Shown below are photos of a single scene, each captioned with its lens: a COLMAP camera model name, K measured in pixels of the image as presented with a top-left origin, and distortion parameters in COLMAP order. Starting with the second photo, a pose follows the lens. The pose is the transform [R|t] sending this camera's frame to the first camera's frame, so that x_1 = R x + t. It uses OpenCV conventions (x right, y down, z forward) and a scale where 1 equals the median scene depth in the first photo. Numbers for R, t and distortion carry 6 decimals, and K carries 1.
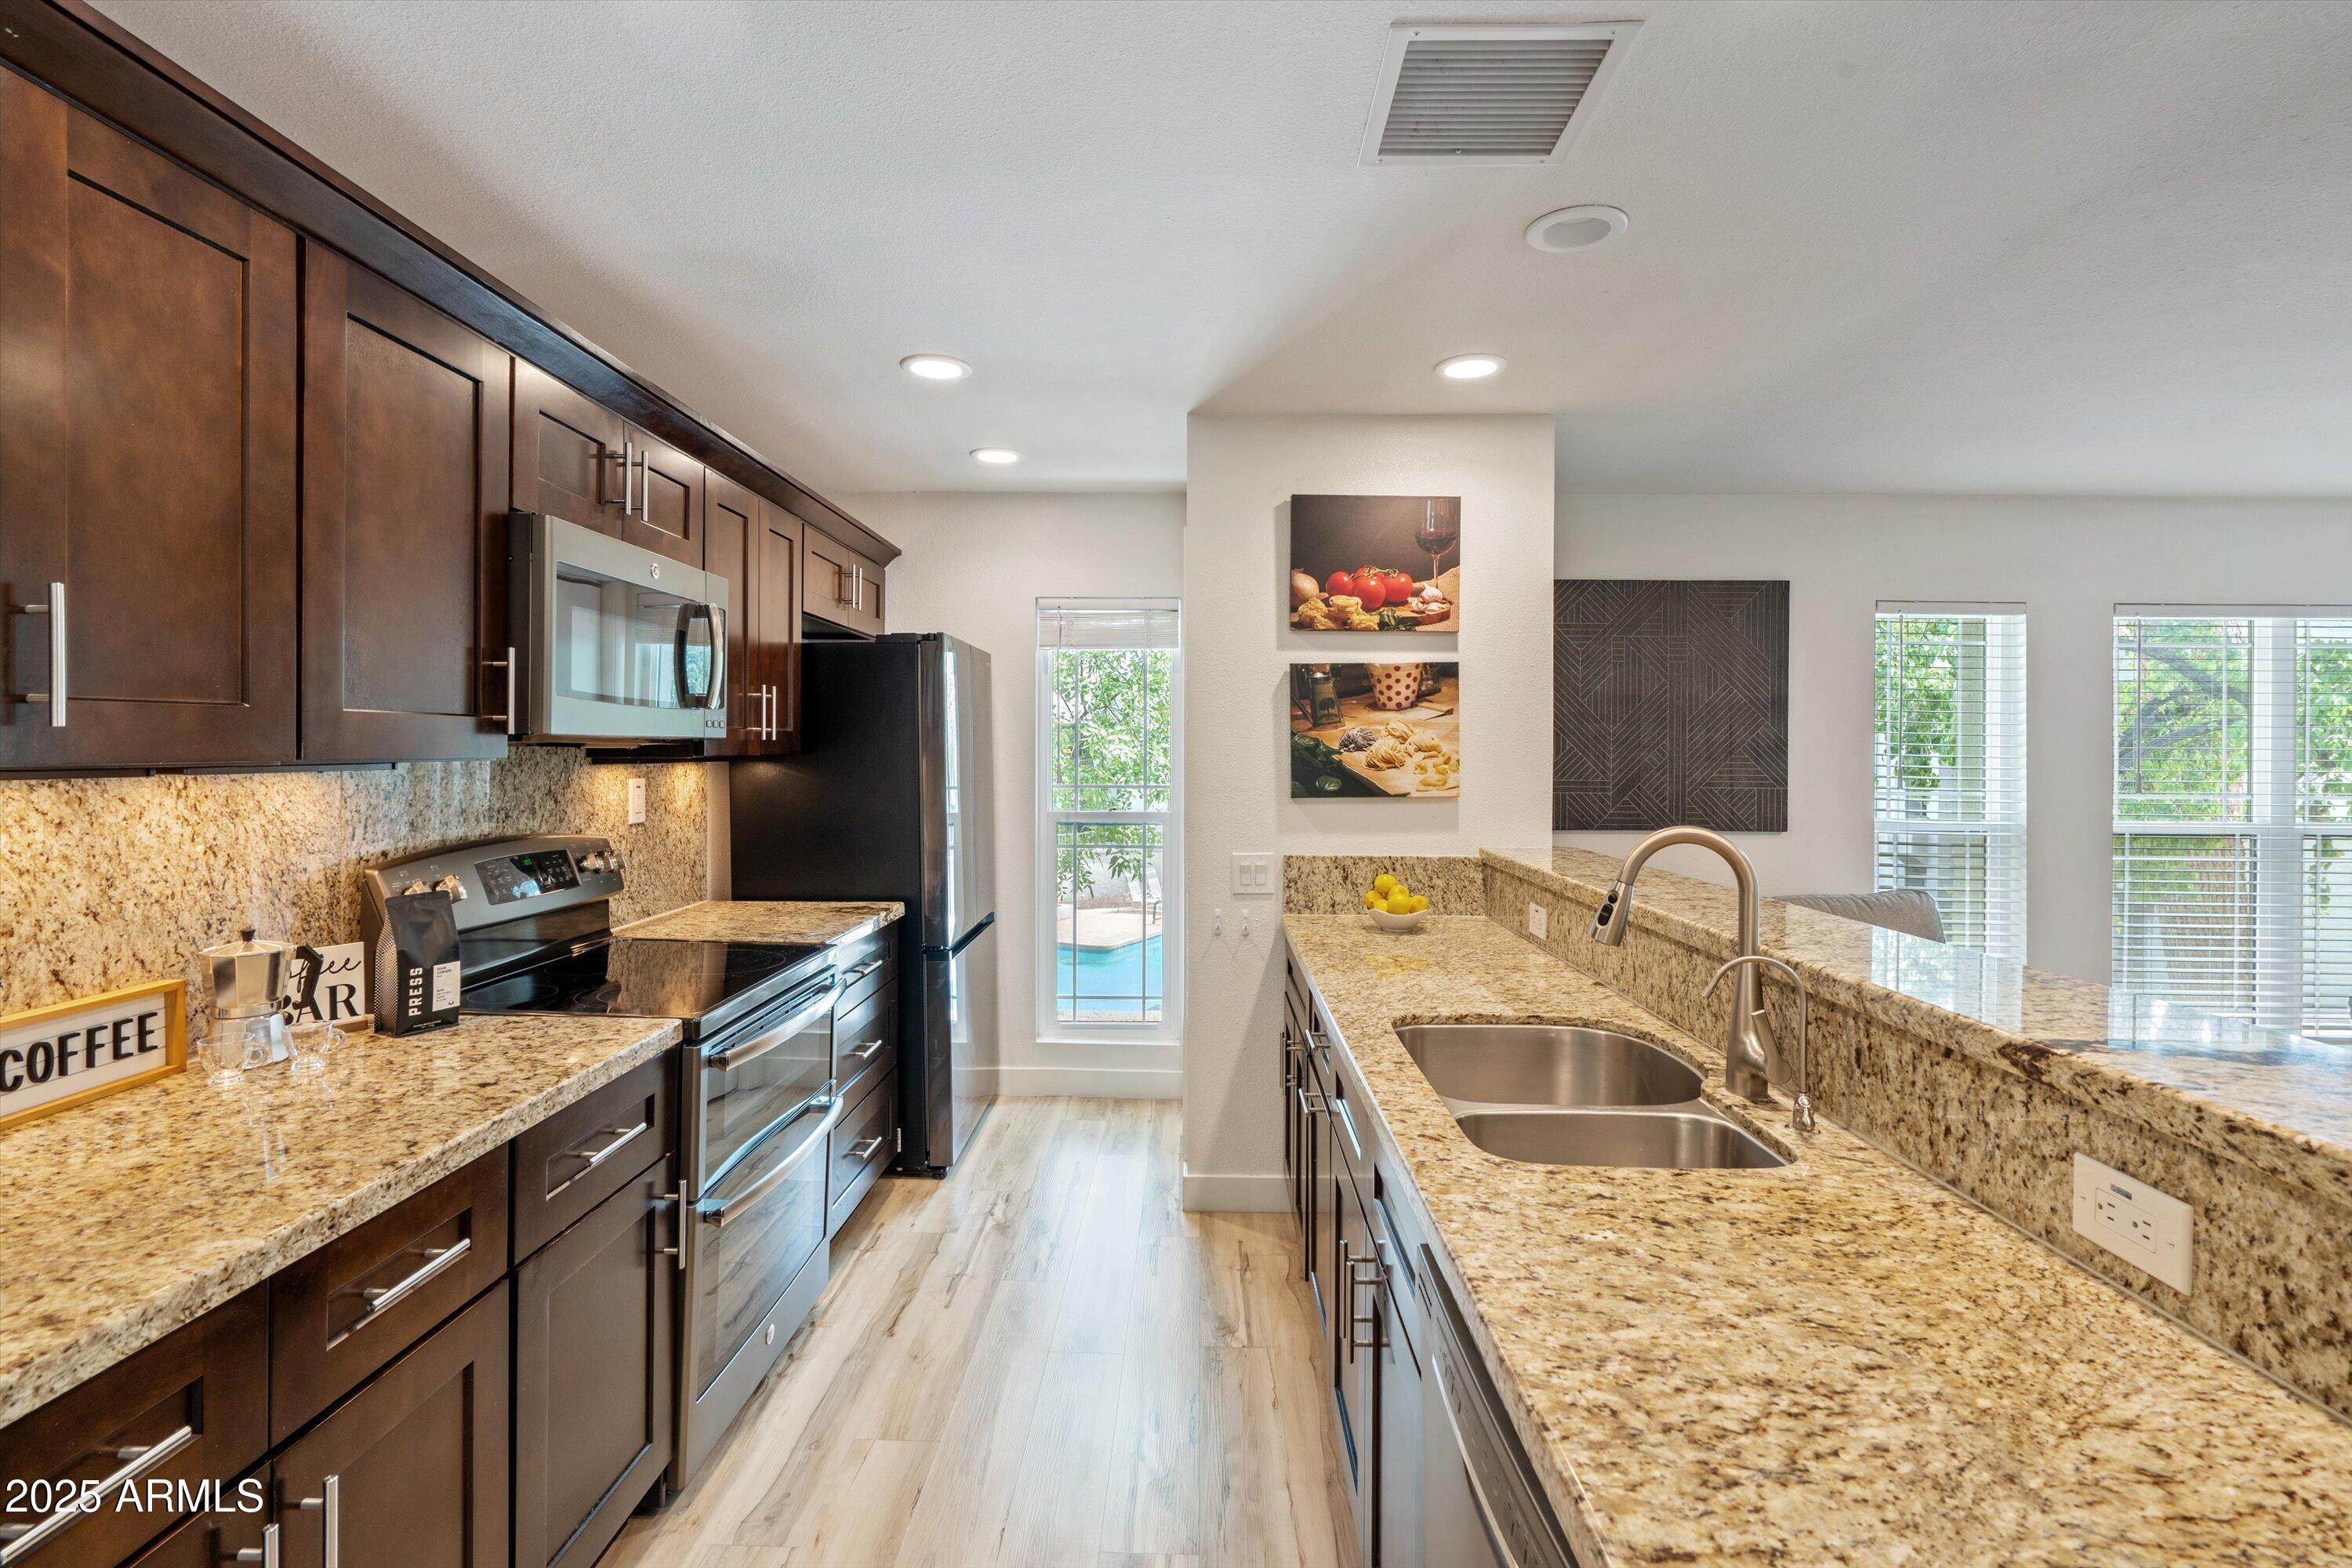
lens RADIAL K [[1072.1, 0, 1172.9], [0, 1072.1, 745.7], [0, 0, 1]] dist [-0.004244, 0.003268]
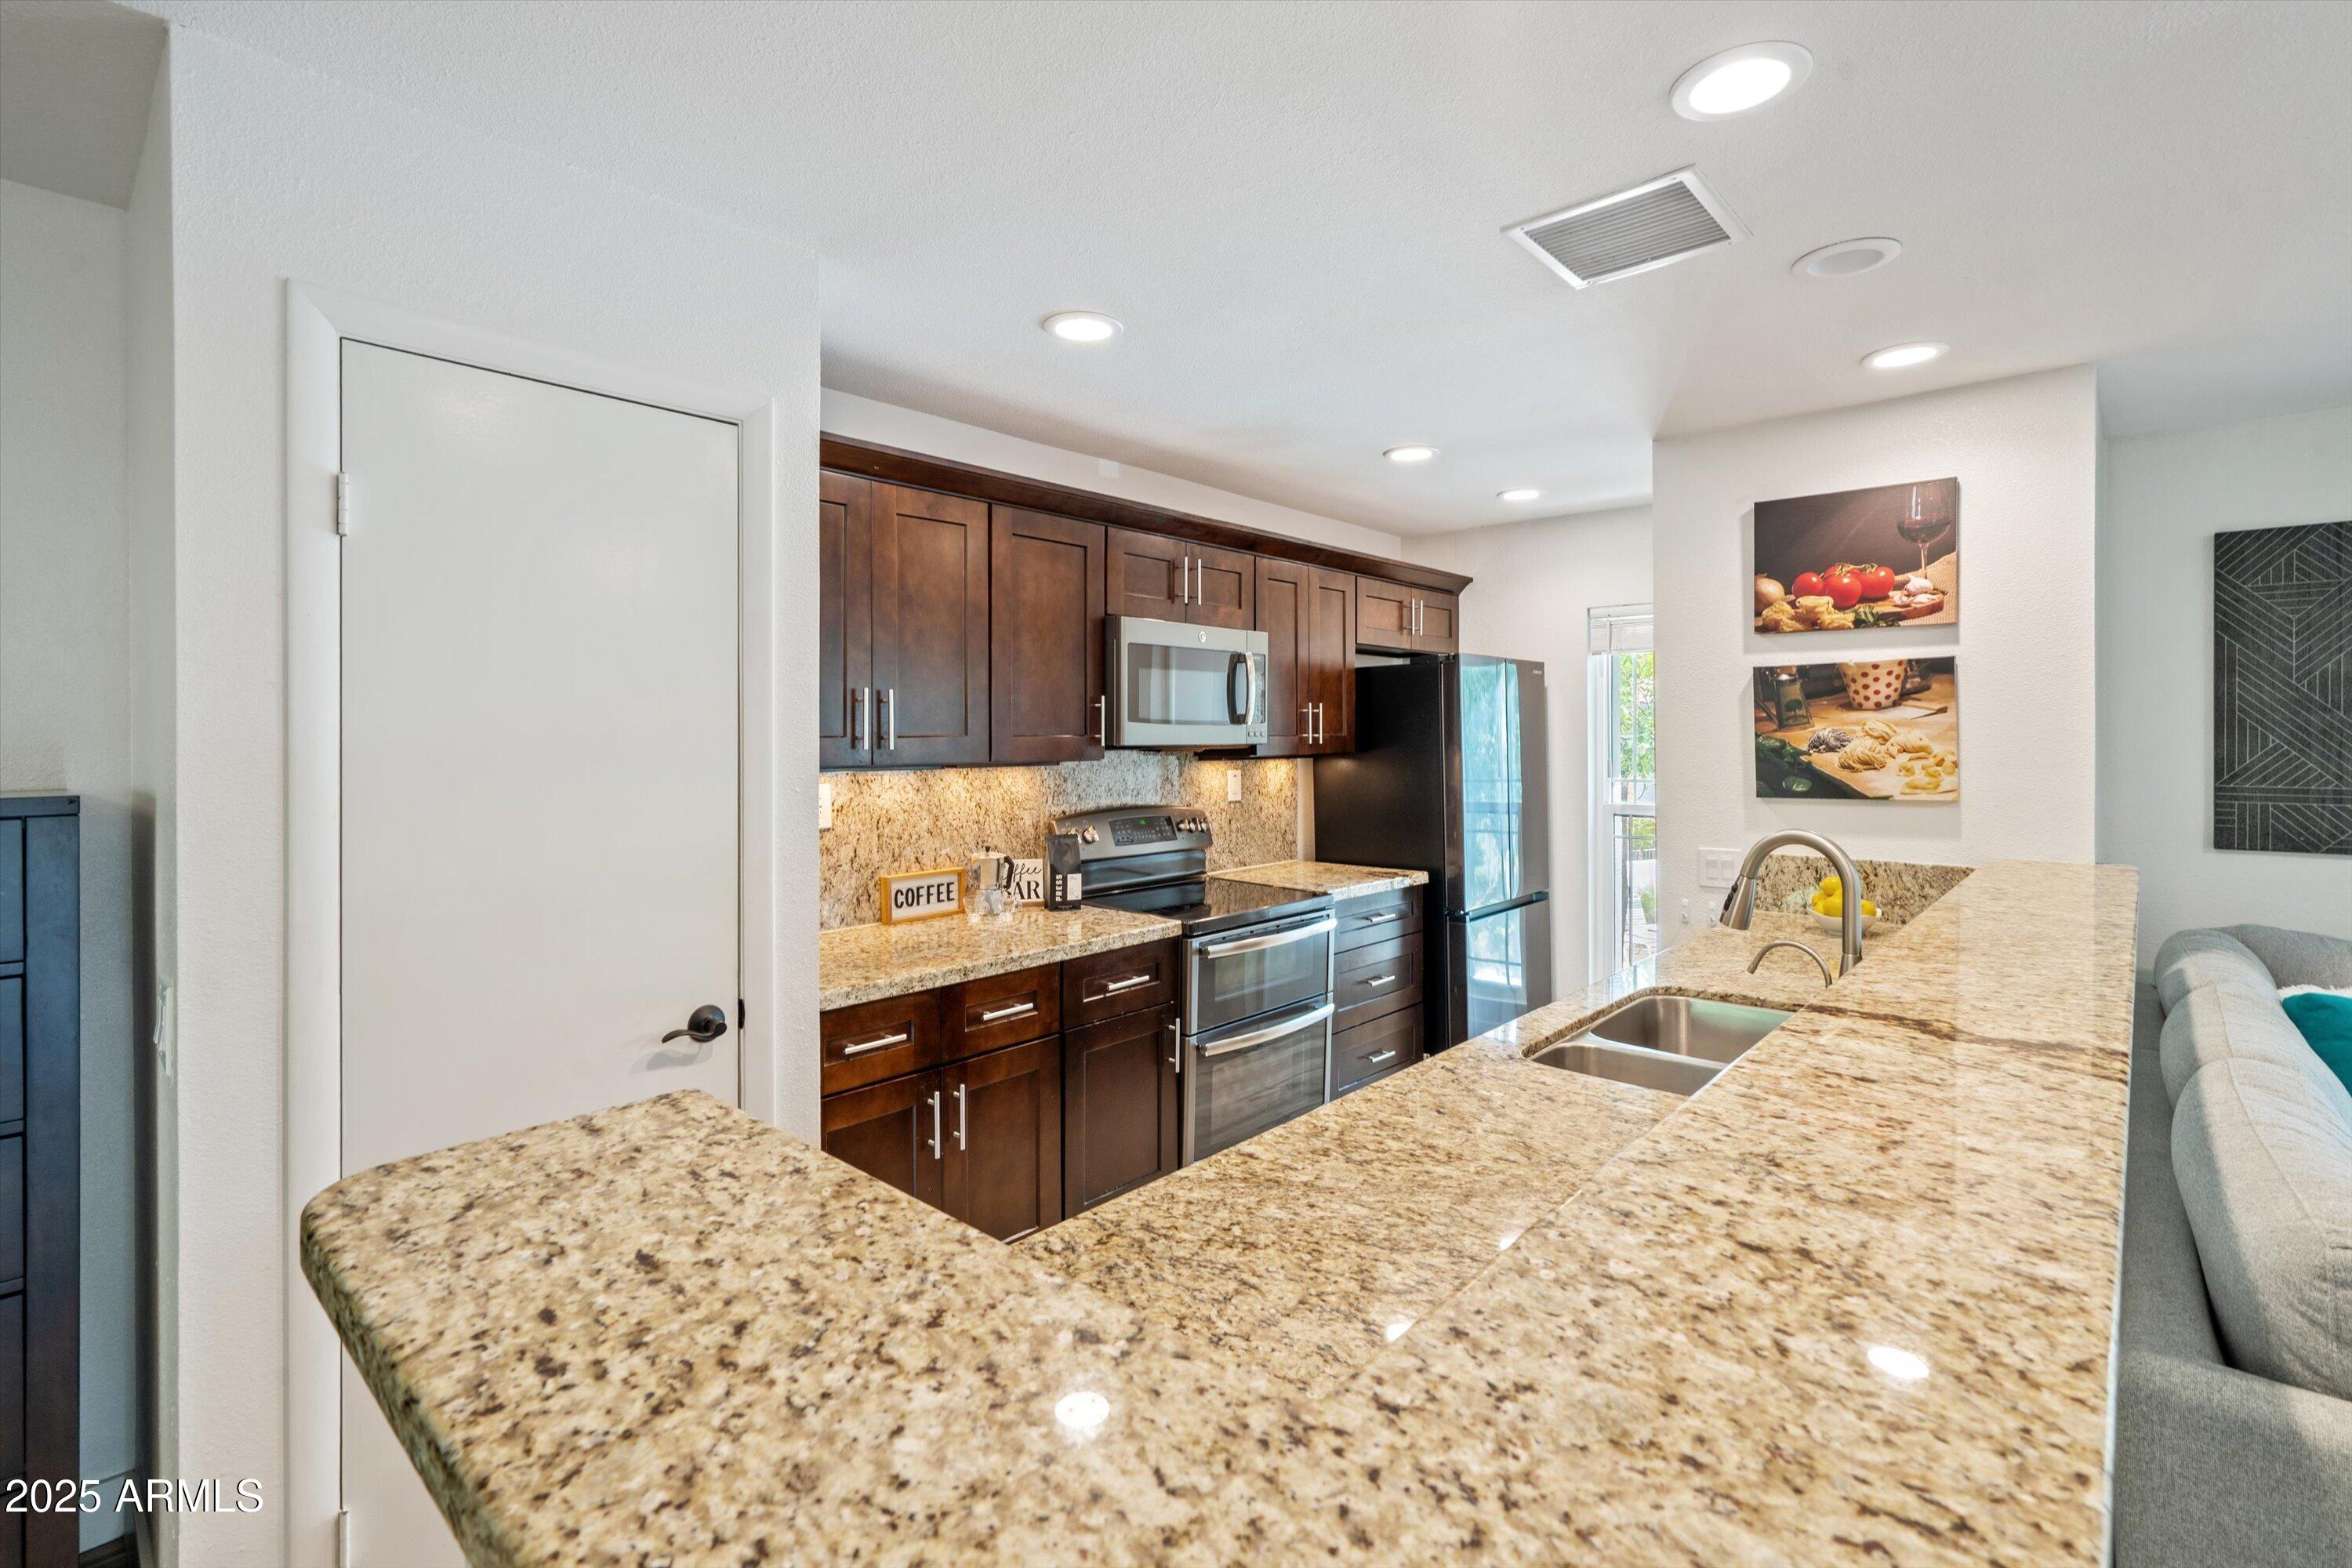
lens RADIAL K [[1072.1, 0, 1168.3], [0, 1072.1, 728.8], [0, 0, 1]] dist [-0.004244, 0.003268]
pose [[0.753404, -0.012101, -0.657447, 0.369715], [0.009092, 0.999927, -0.007986, -0.014237], [0.657495, 0.000039, 0.753459, -0.146907]]
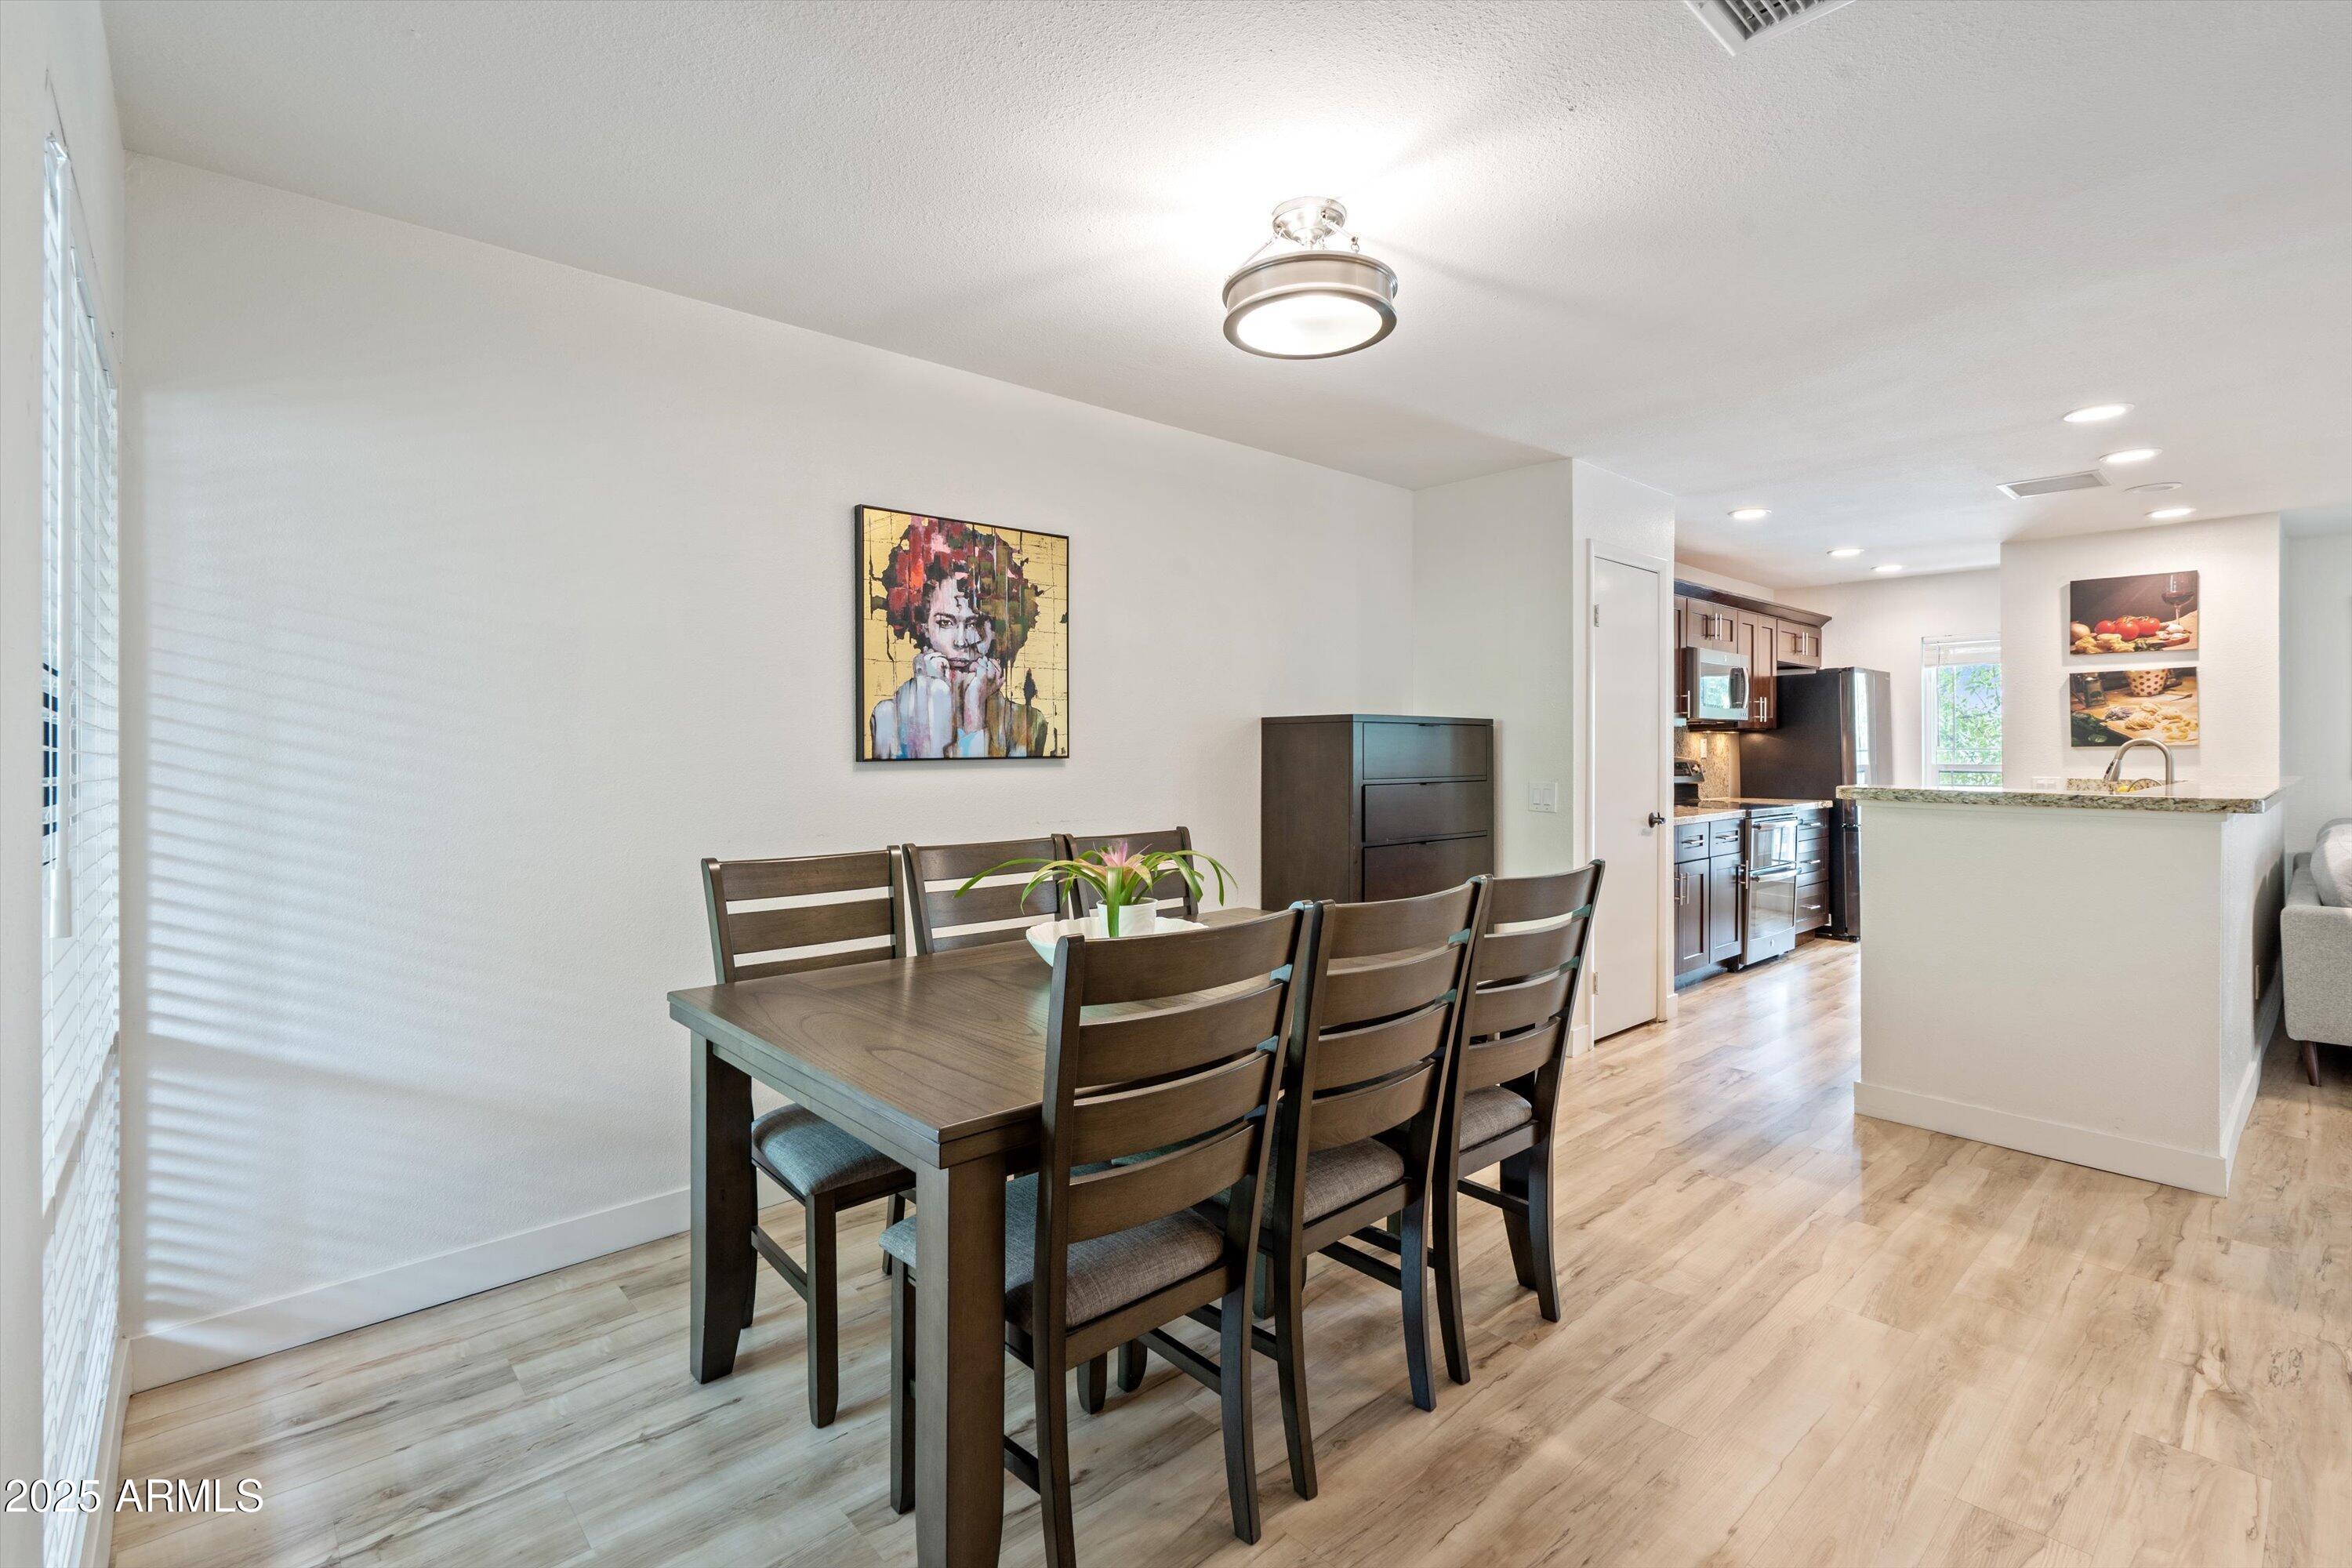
lens RADIAL K [[1072.1, 0, 1178.7], [0, 1072.1, 743.8], [0, 0, 1]] dist [-0.004244, 0.003268]
pose [[0.691243, -0.010153, -0.722551, 0.385955], [0.005068, 0.999945, -0.009202, 0.054123], [0.722605, 0.002698, 0.691256, -1.393834]]
